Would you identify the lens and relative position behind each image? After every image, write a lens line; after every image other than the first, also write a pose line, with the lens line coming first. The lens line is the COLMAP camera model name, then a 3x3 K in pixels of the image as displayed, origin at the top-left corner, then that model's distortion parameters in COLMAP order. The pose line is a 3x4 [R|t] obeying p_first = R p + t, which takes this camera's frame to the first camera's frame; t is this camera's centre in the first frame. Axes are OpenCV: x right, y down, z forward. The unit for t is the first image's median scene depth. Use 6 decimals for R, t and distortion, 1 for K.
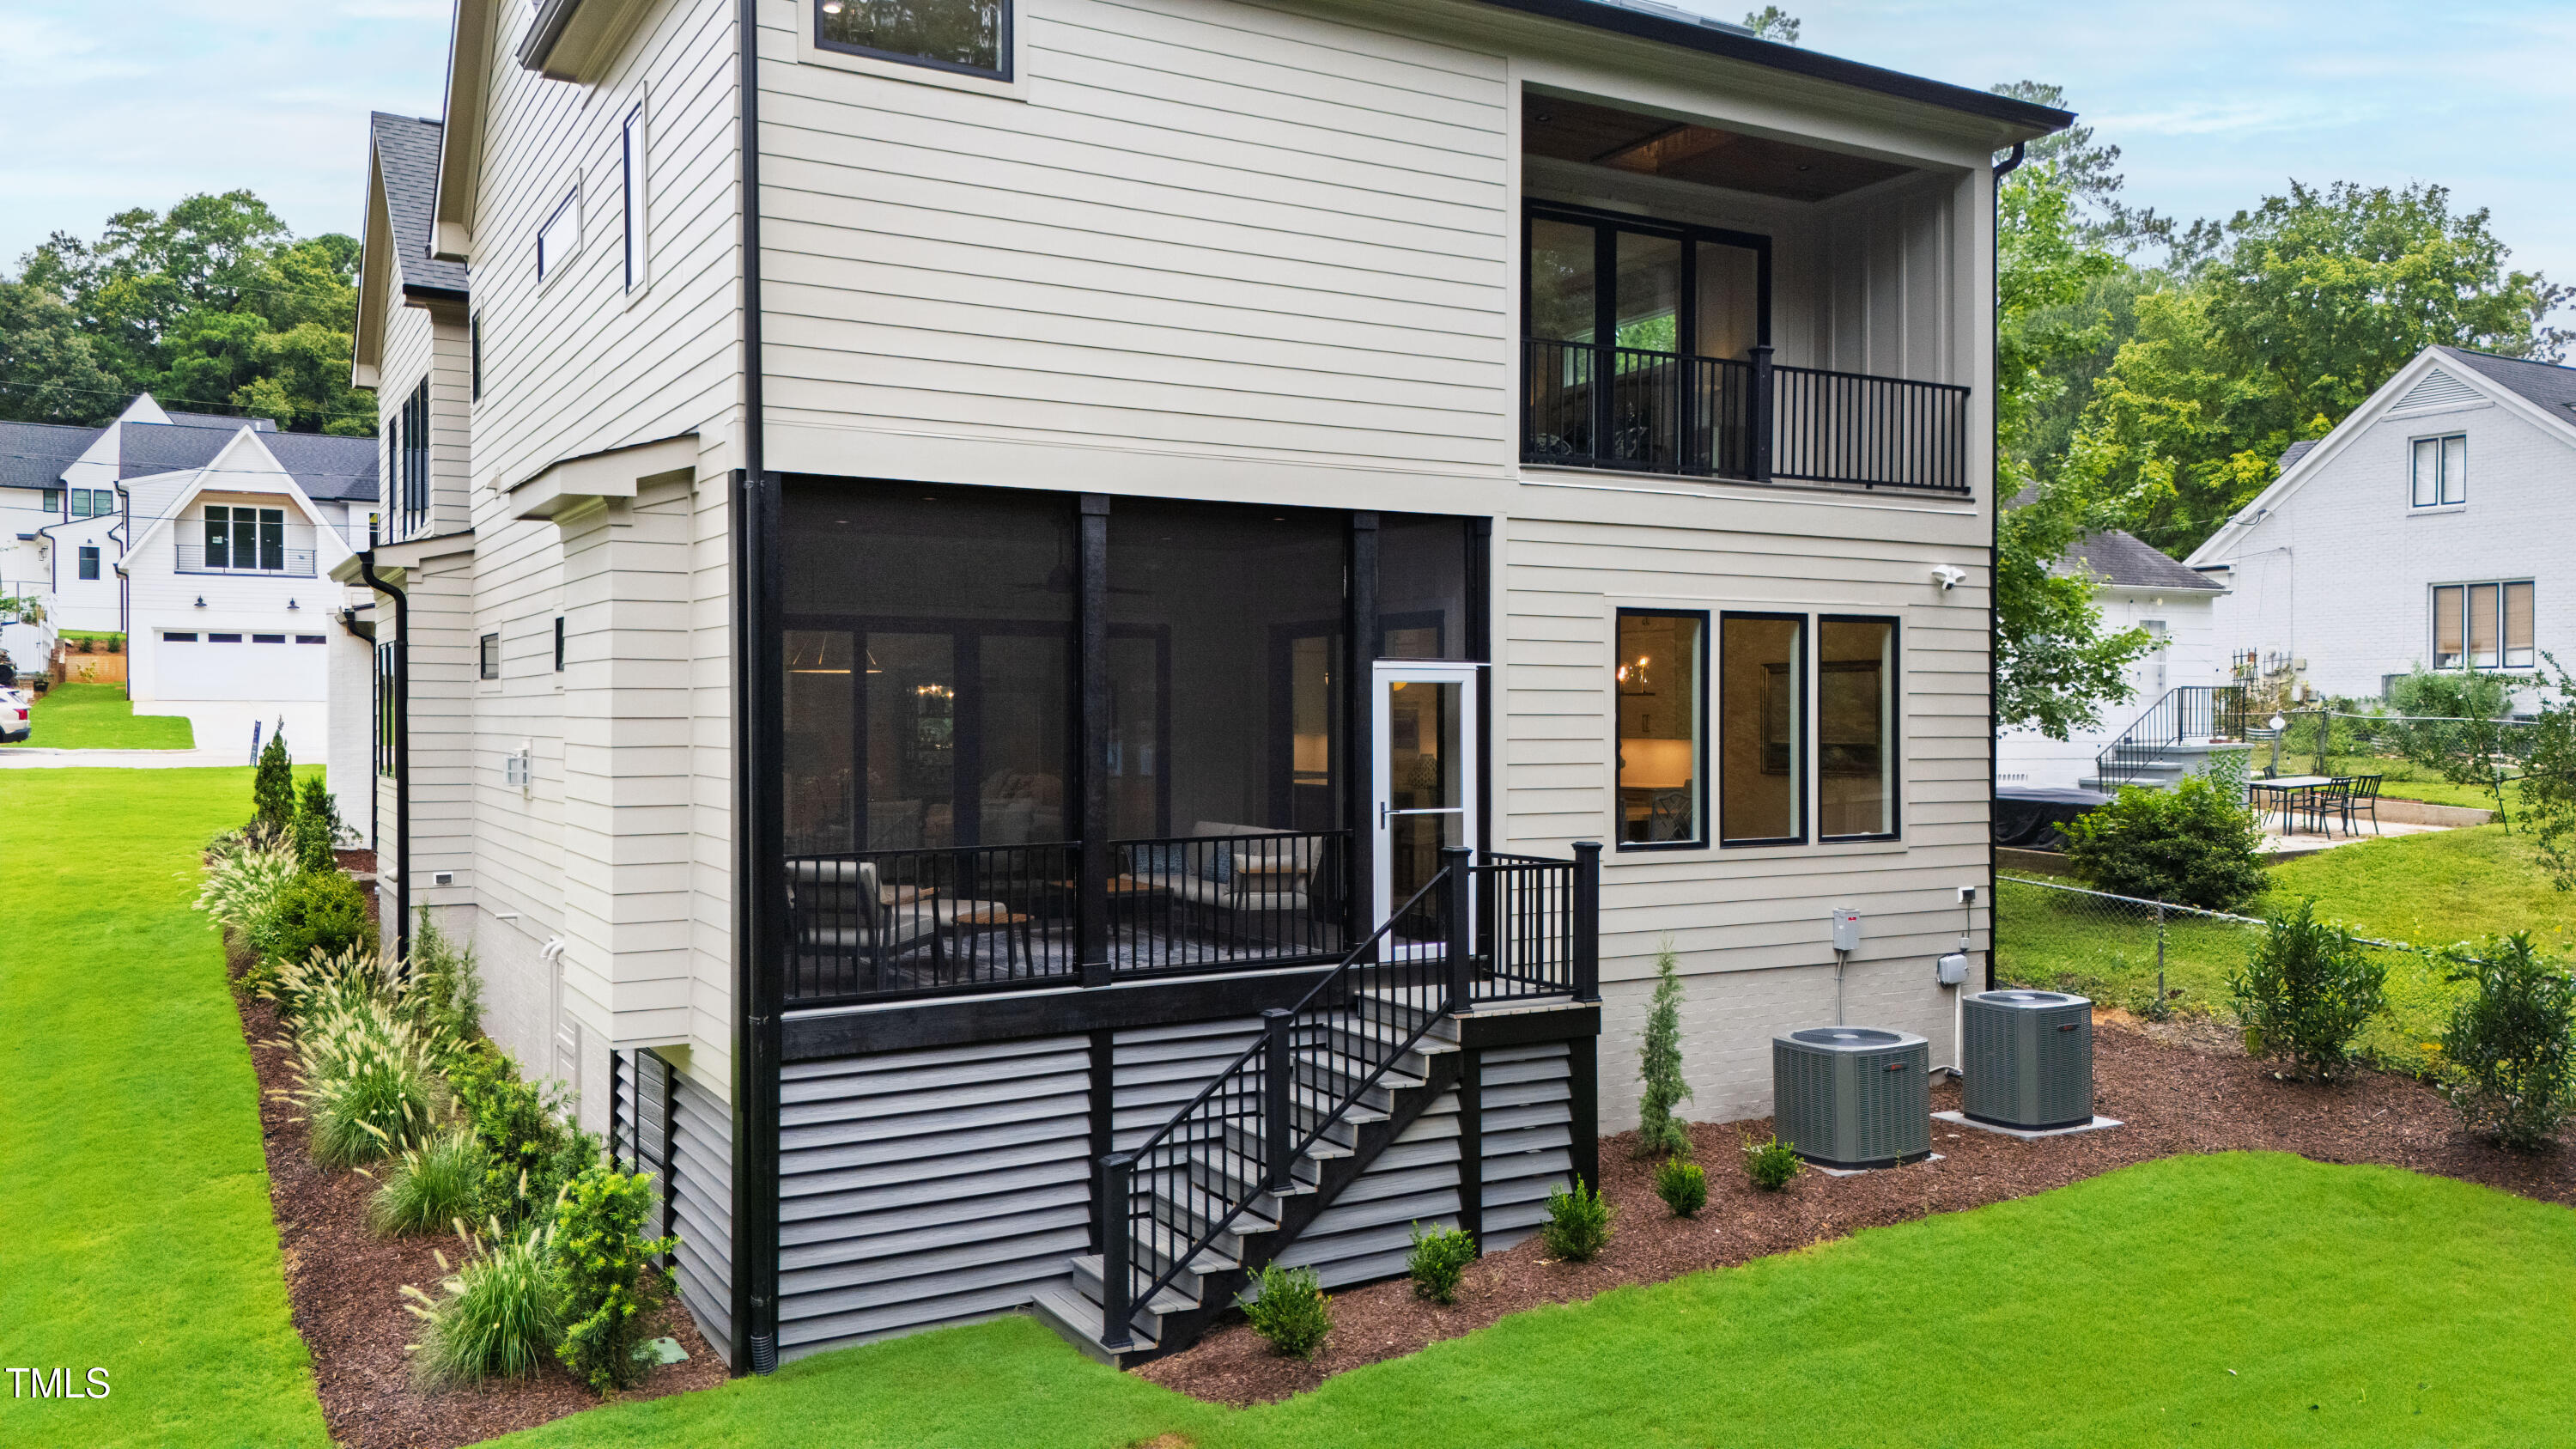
lens RADIAL K [[1946.5, 0, 1287.8], [0, 1946.5, 736.2], [0, 0, 1]] dist [0.032637, 0.003690]
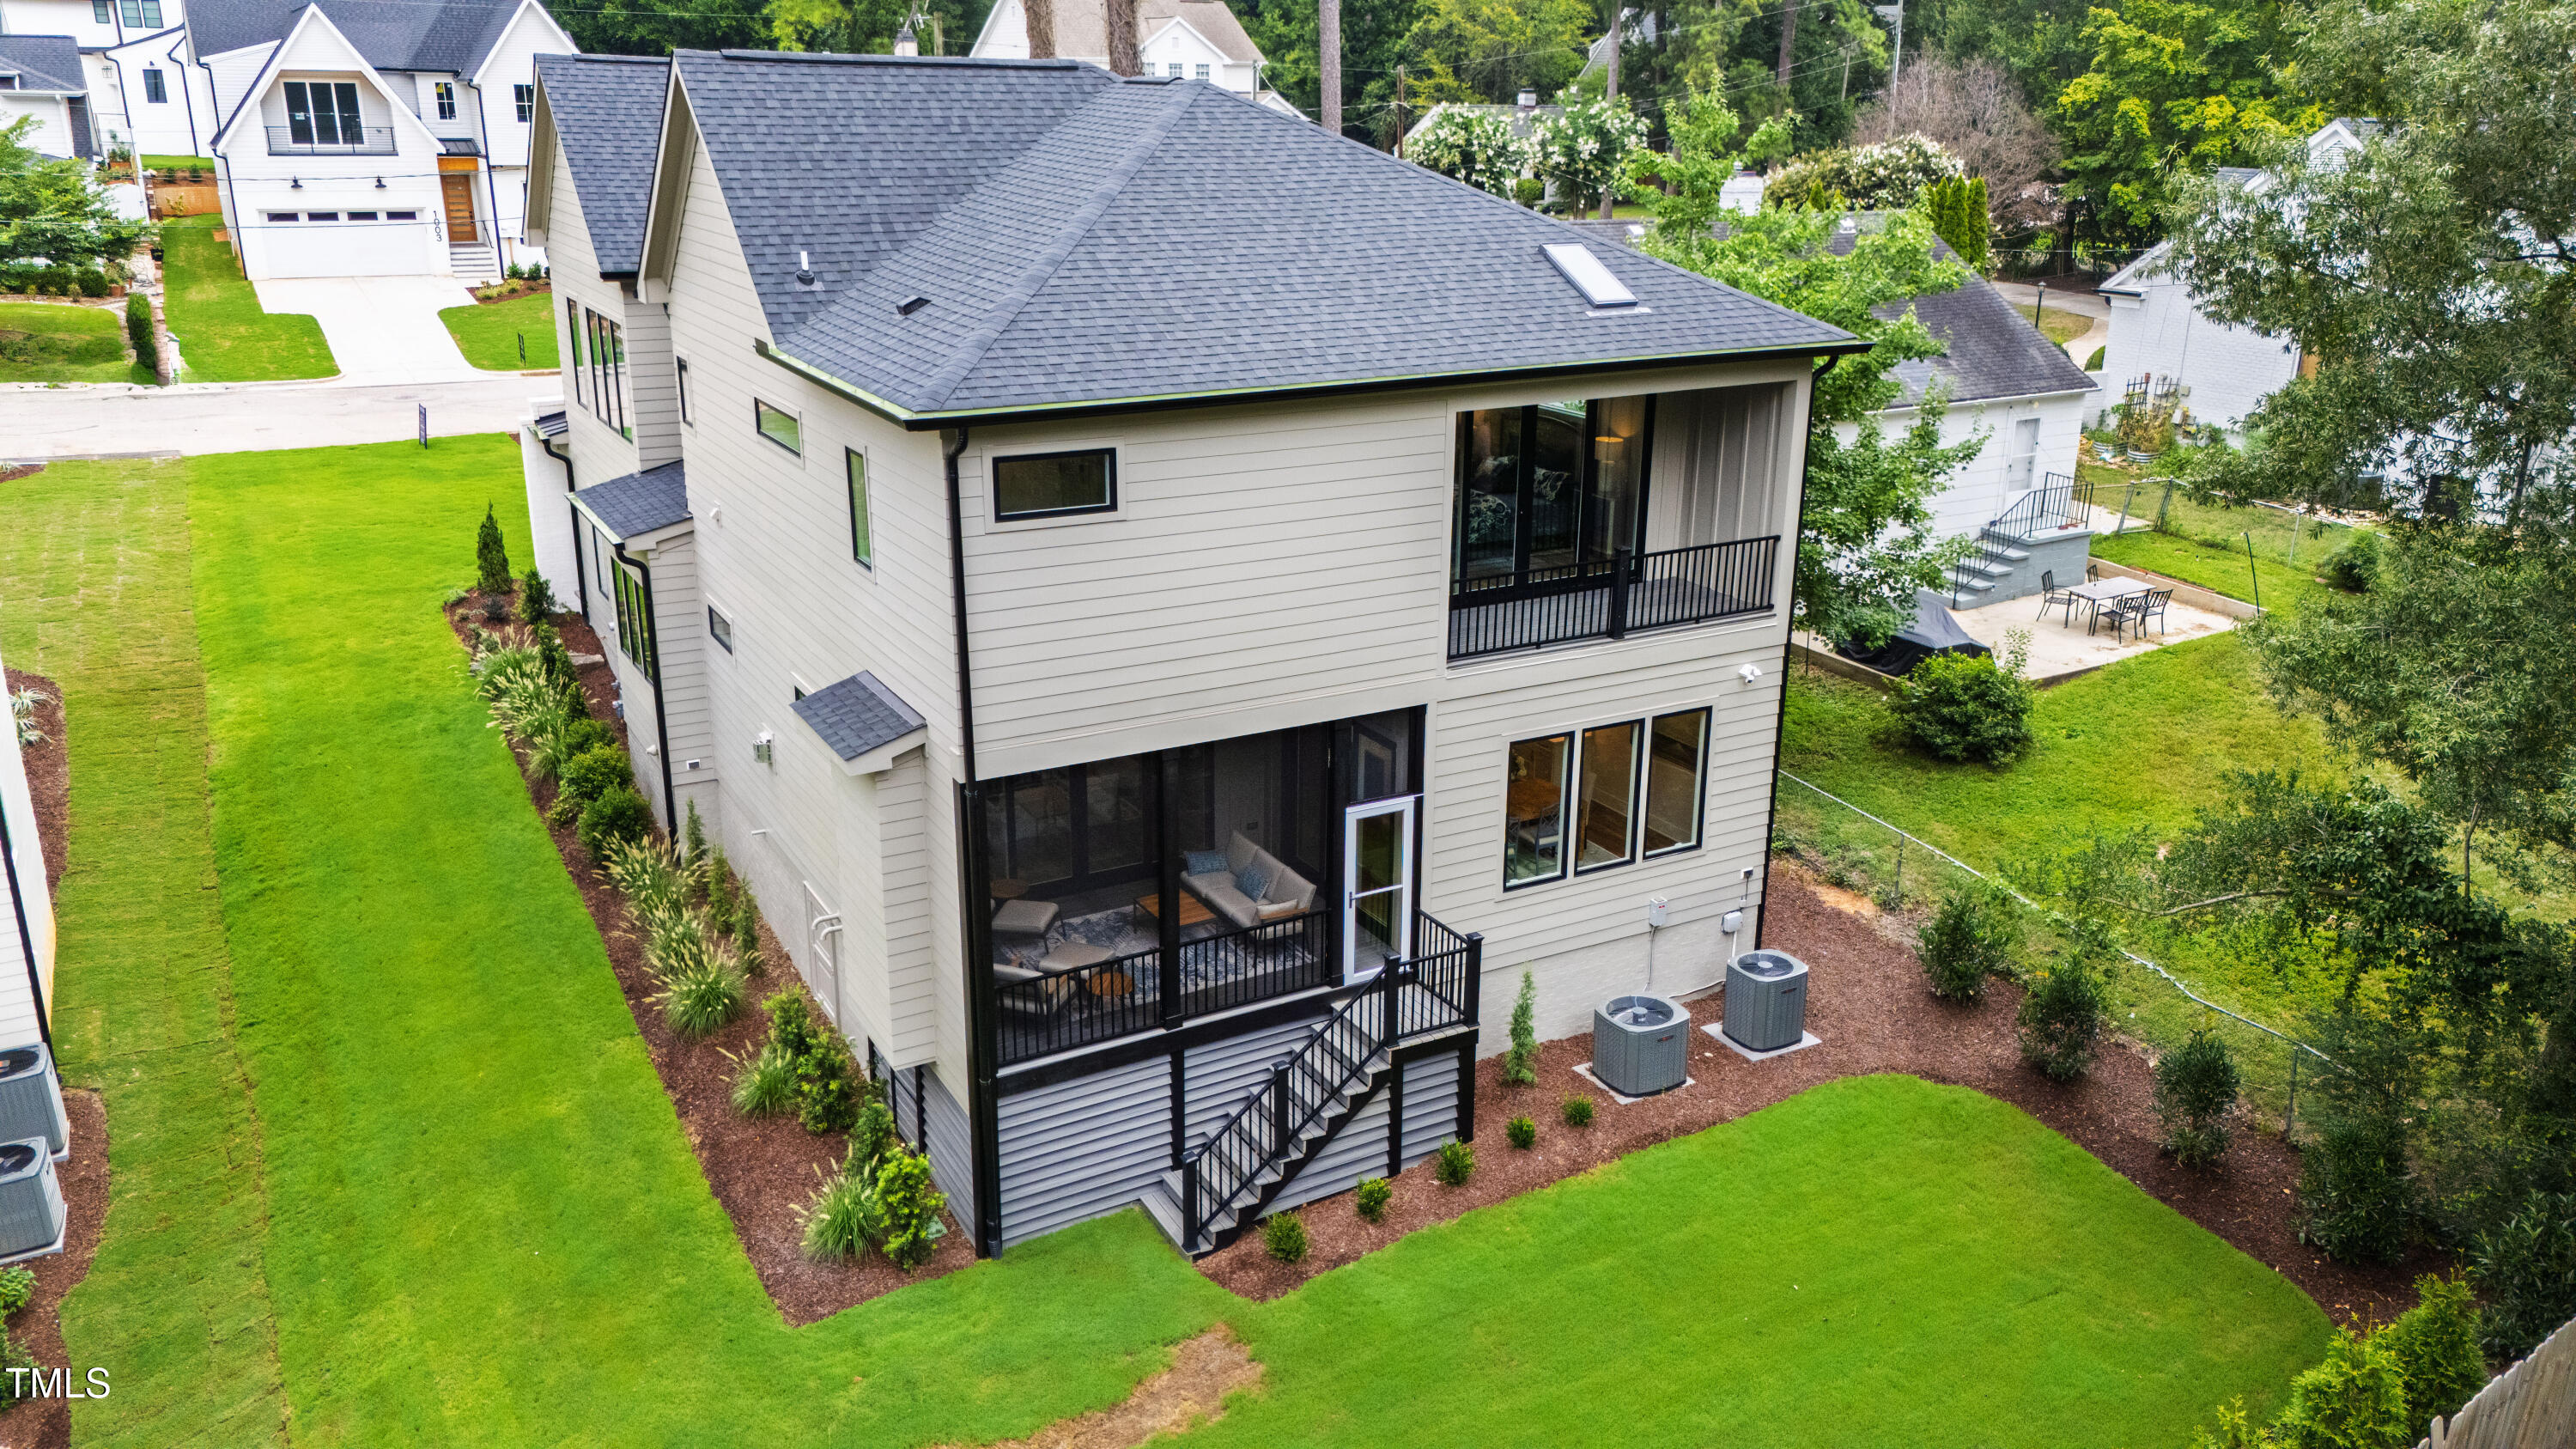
lens RADIAL K [[1916.6, 0, 1287.7], [0, 1916.6, 714.0], [0, 0, 1]] dist [0.063538, -0.032223]
pose [[0.999851, 0.012819, -0.011555, 0.013105], [-0.008771, 0.954062, 0.299482, -0.563001], [0.014864, -0.299336, 0.954032, -0.445056]]
